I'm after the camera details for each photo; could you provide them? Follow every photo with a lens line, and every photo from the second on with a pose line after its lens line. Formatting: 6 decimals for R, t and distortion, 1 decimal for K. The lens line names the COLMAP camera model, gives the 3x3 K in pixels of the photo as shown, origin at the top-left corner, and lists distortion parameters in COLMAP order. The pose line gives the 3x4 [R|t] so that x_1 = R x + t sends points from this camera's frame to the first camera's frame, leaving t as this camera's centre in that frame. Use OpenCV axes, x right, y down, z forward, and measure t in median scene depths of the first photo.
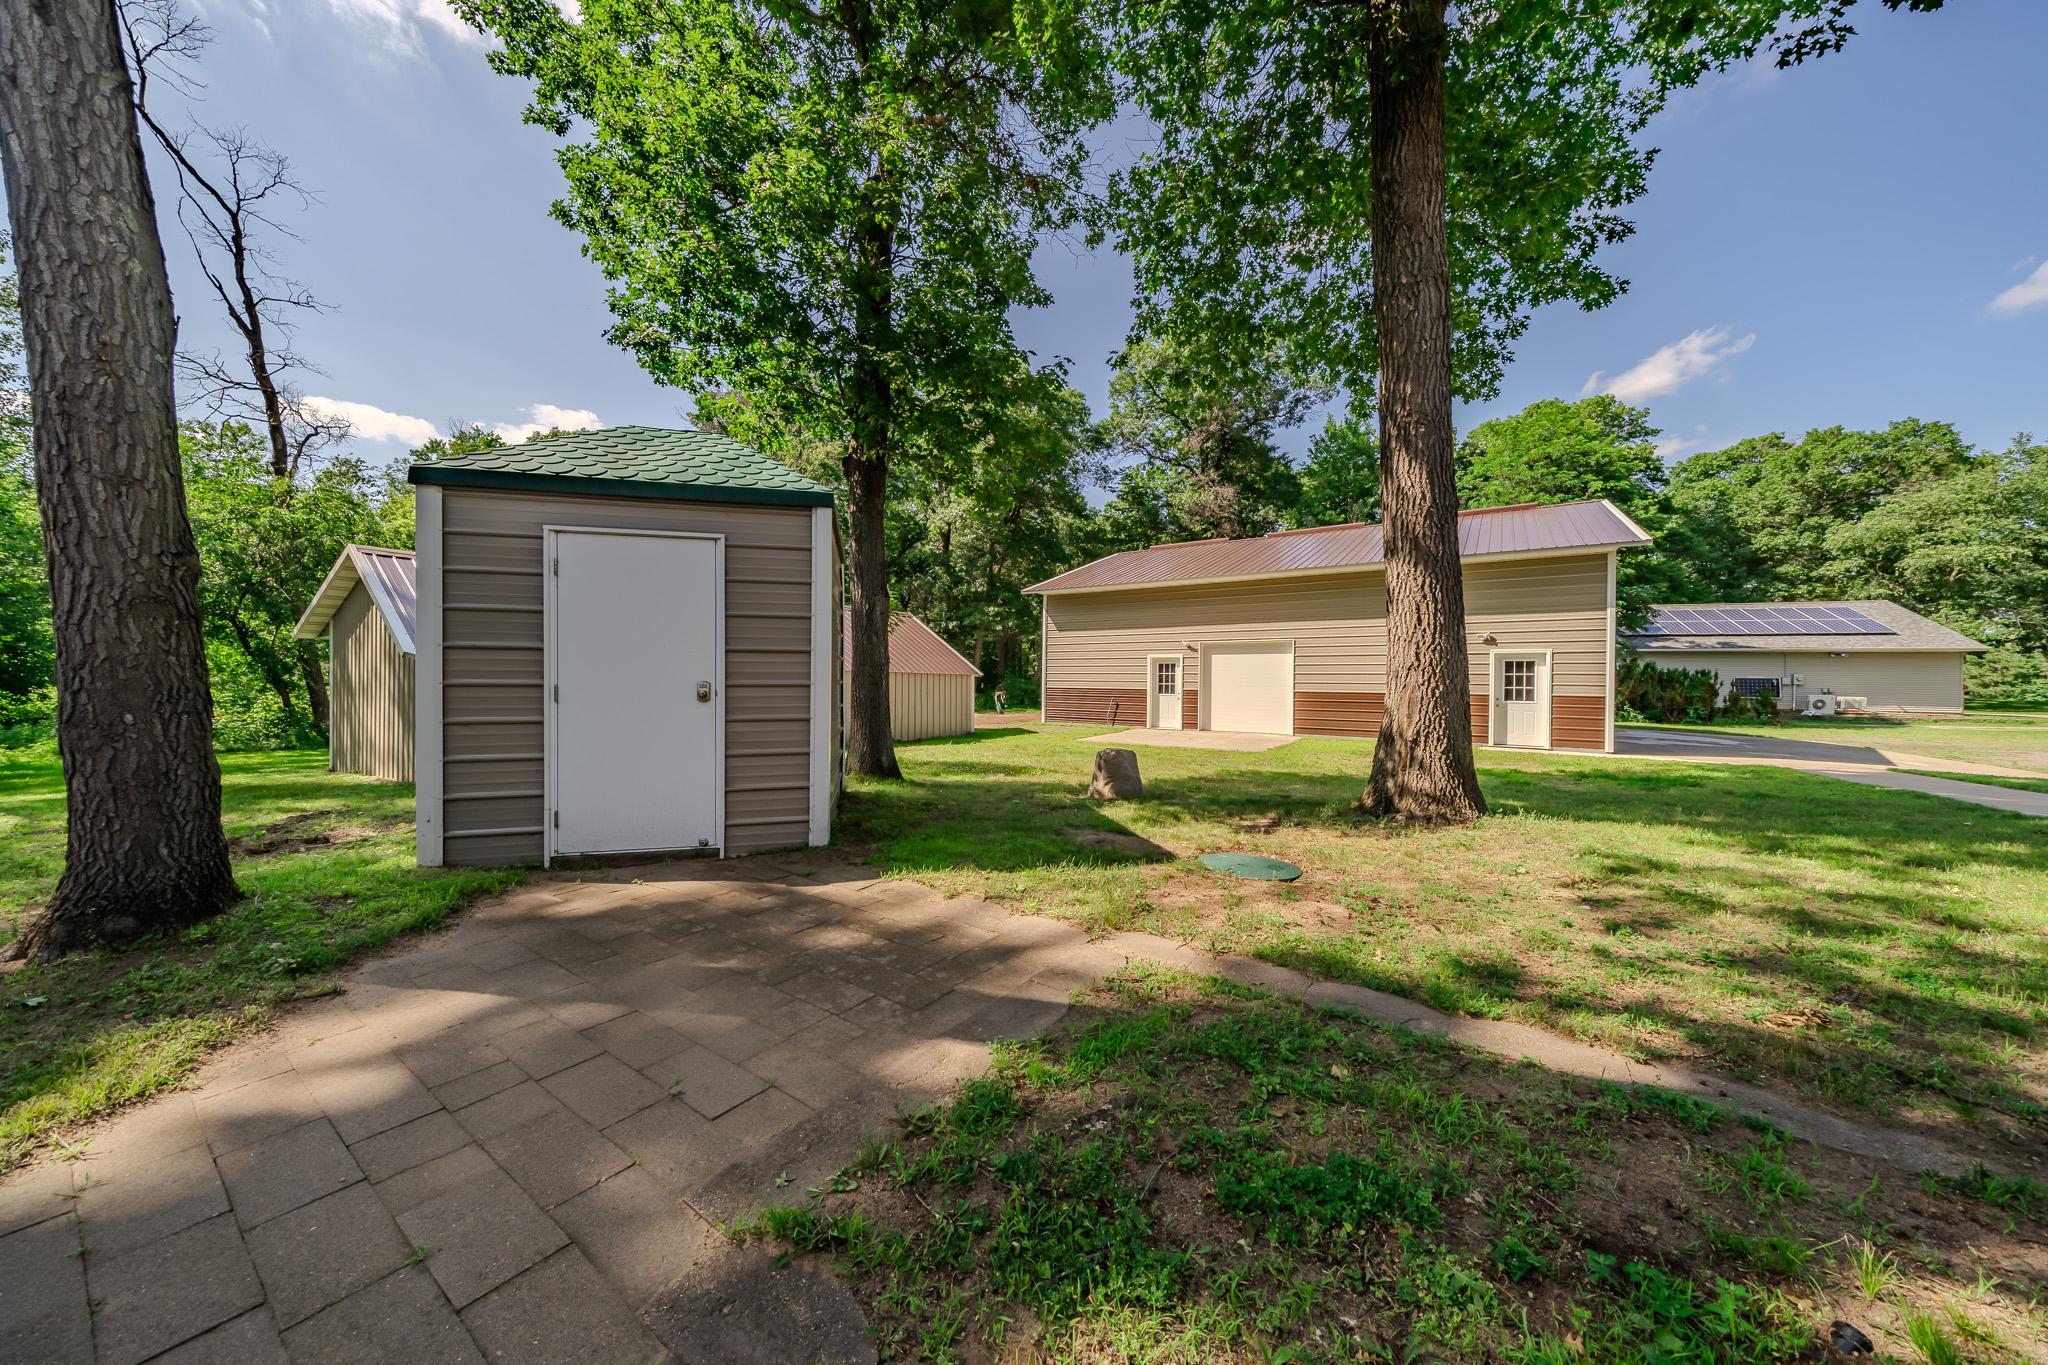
lens RADIAL K [[677.4, 0, 1024.0], [0, 677.4, 682.5], [0, 0, 1]] dist [-0.000478, 0.000085]
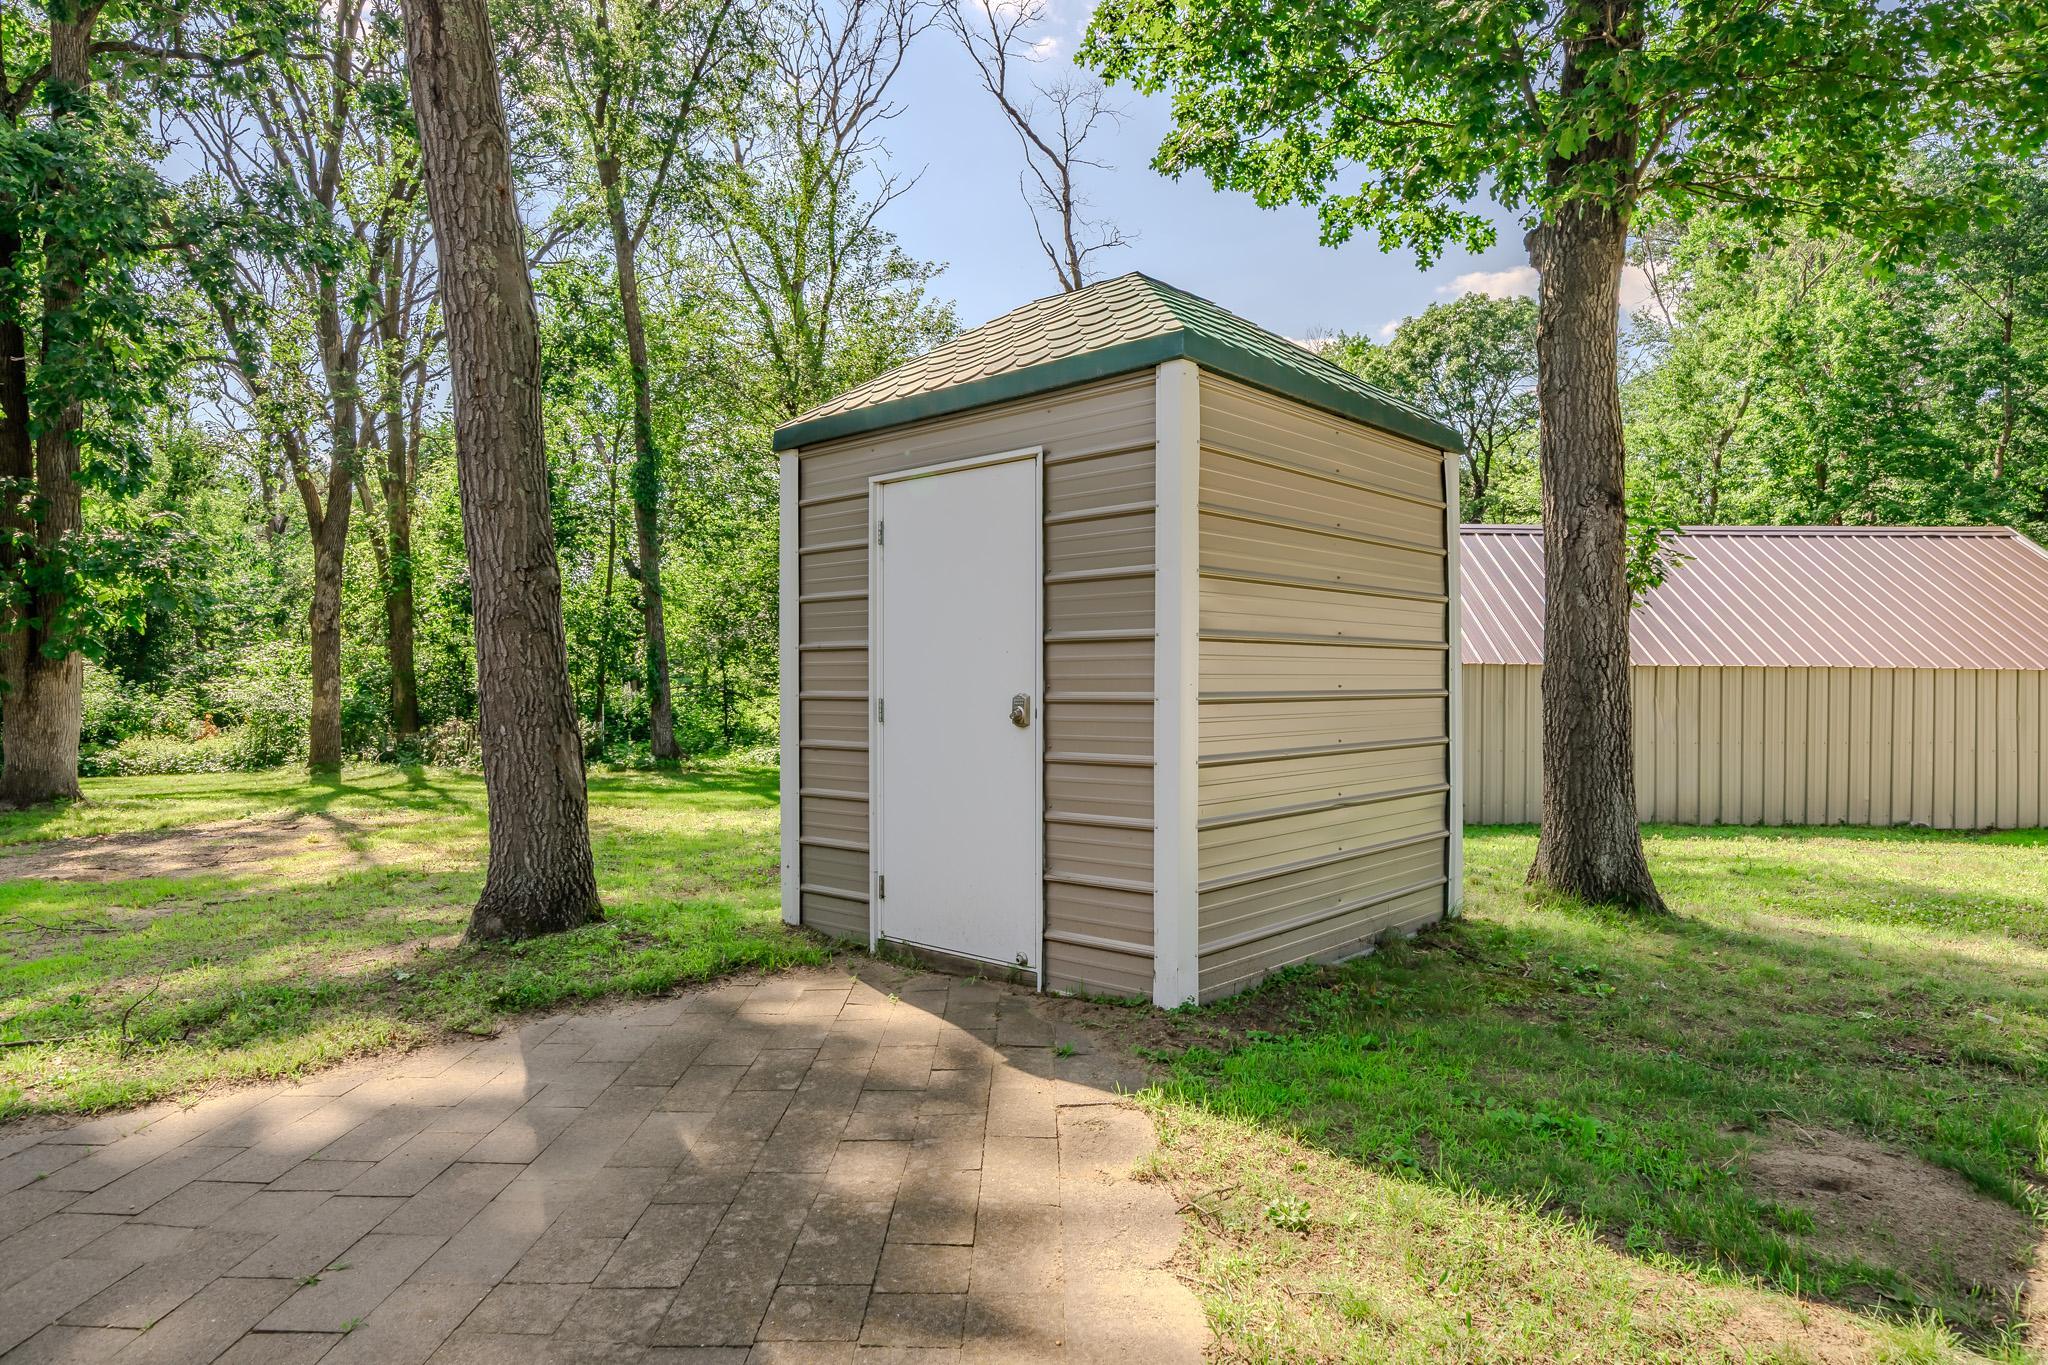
lens RADIAL K [[1181.2, 0, 1024.0], [0, 1181.2, 682.5], [0, 0, 1]] dist [-0.019295, 0.000148]
pose [[0.558024, -0.006683, -0.829798, 0.444308], [0.000972, 0.999972, -0.007400, -0.004051], [0.829824, 0.003323, 0.558015, 0.449047]]
